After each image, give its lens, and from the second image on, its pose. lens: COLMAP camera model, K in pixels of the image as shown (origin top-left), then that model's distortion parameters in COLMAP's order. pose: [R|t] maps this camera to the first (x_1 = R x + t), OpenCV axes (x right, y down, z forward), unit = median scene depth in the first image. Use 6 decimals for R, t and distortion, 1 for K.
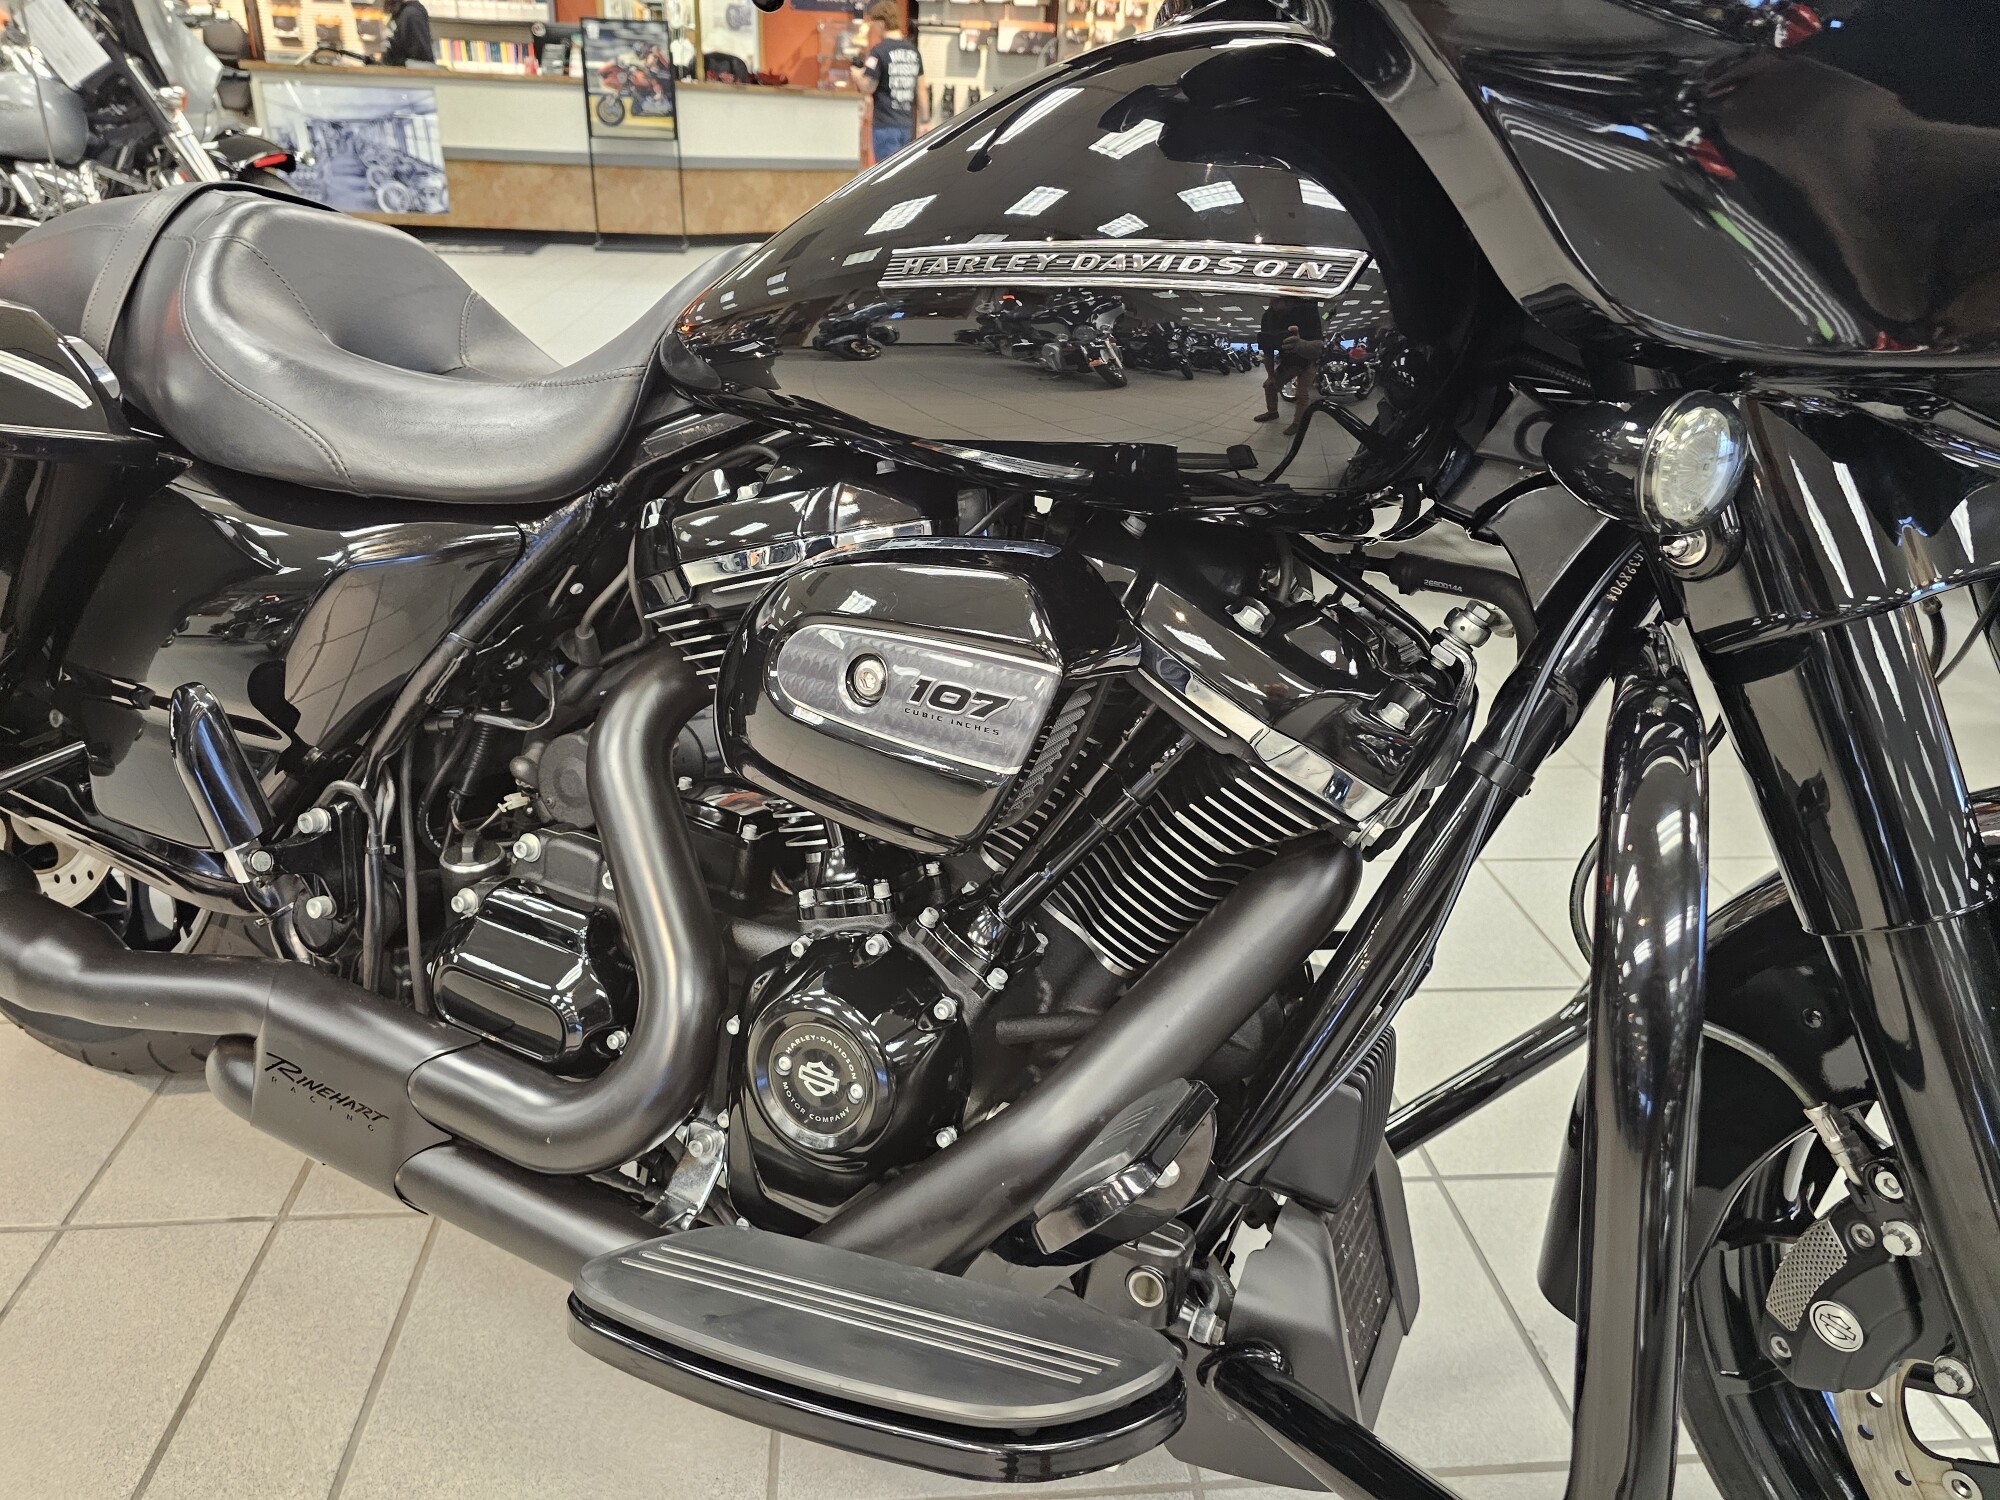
lens RADIAL K [[1351.9, 0, 998.4], [0, 1351.9, 739.9], [0, 0, 1]] dist [0.035251, -0.033306]
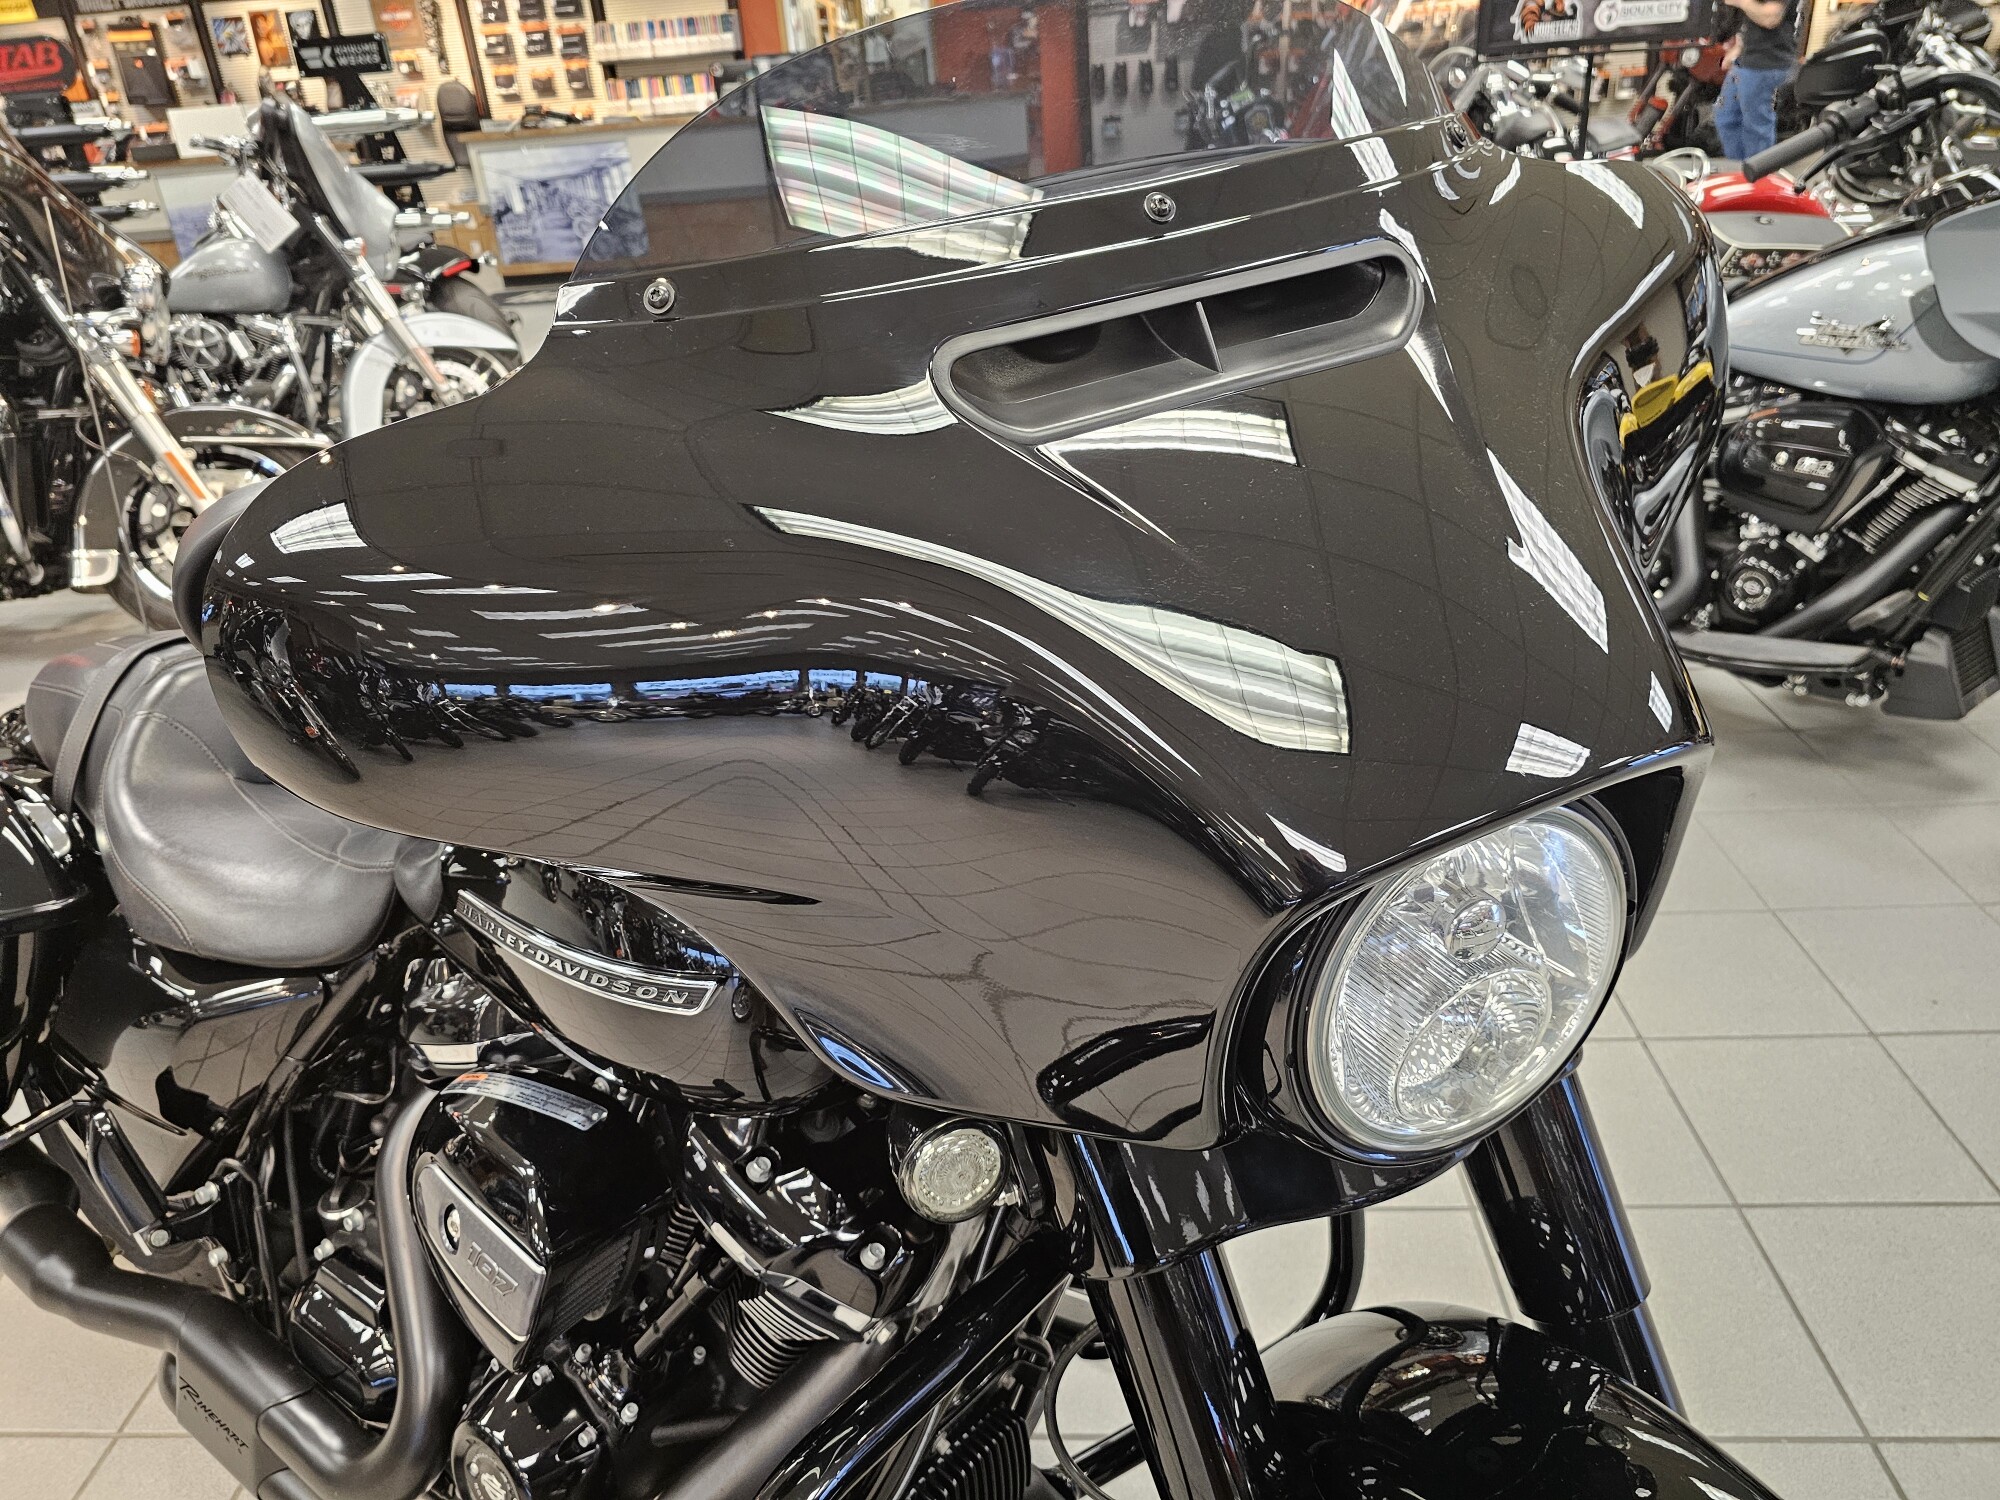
lens RADIAL K [[1351.9, 0, 966.0], [0, 1351.9, 735.1], [0, 0, 1]] dist [0.035251, -0.033306]
pose [[0.980702, -0.035692, -0.192221, 0.414035], [0.041174, 0.998849, 0.024598, -0.337460], [0.191122, -0.032038, 0.981043, -0.096075]]
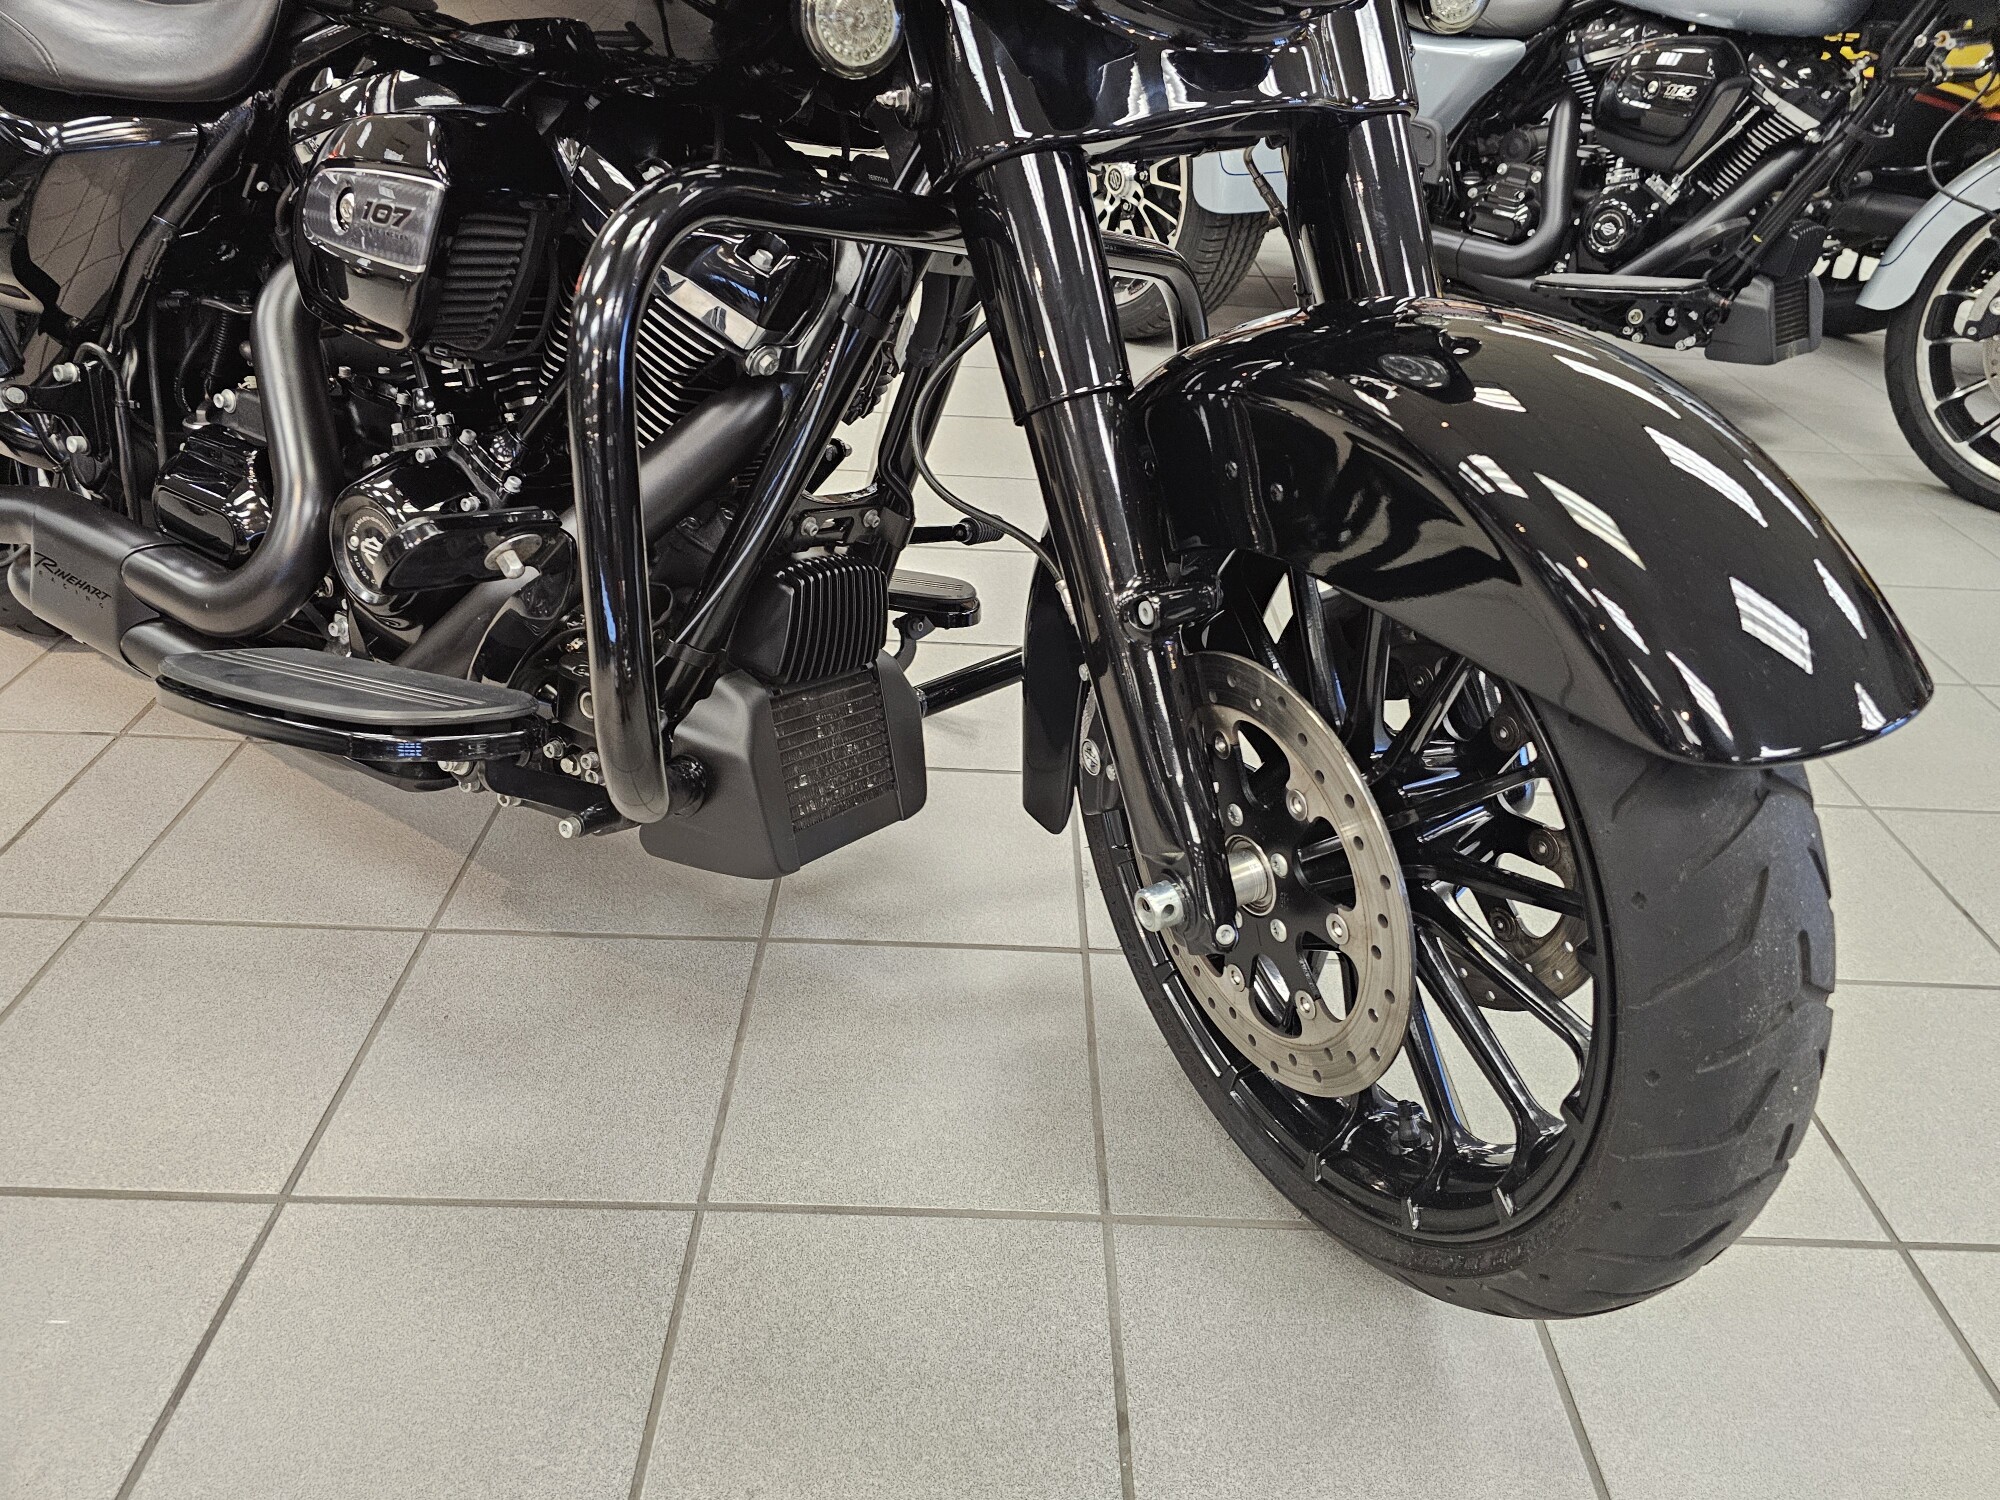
lens RADIAL K [[1351.9, 0, 987.9], [0, 1351.9, 742.4], [0, 0, 1]] dist [0.035251, -0.033306]
pose [[0.995342, 0.060216, -0.075294, 0.418018], [-0.048941, 0.988436, 0.143525, 0.158411], [0.083066, -0.139172, 0.986778, -0.201556]]
